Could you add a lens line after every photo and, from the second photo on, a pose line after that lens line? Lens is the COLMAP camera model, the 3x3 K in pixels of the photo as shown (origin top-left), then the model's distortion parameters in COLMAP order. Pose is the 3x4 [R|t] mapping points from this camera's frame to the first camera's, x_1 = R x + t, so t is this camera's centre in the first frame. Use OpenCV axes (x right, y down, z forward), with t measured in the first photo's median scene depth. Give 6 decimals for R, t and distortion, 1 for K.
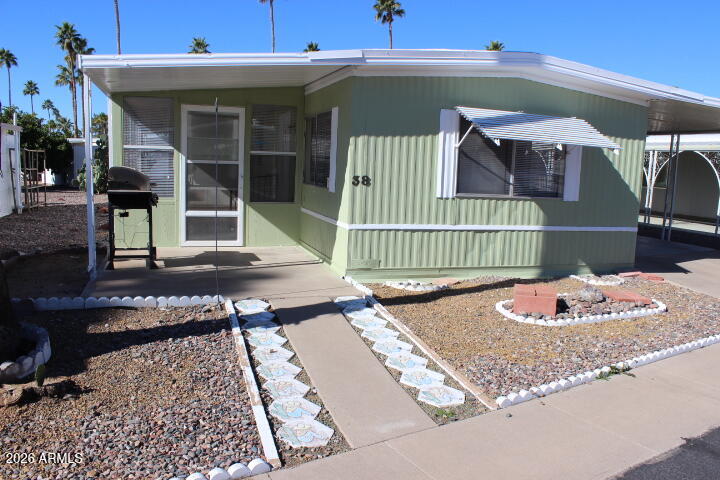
lens RADIAL K [[614.3, 0, 361.7], [0, 614.3, 241.9], [0, 0, 1]] dist [-0.132306, 0.054193]
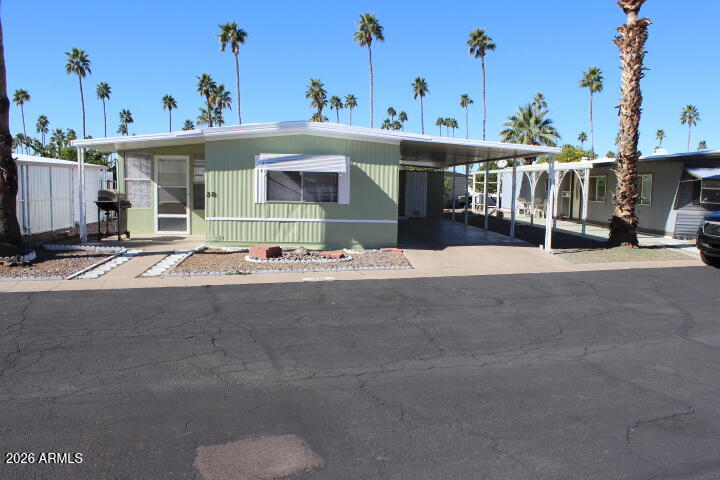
lens RADIAL K [[614.3, 0, 358.8], [0, 614.3, 241.8], [0, 0, 1]] dist [-0.132306, 0.054193]
pose [[0.965653, 0.002374, -0.259825, 0.851956], [-0.013147, 0.999124, -0.039732, 0.106593], [0.259503, 0.041783, 0.964838, -0.647331]]
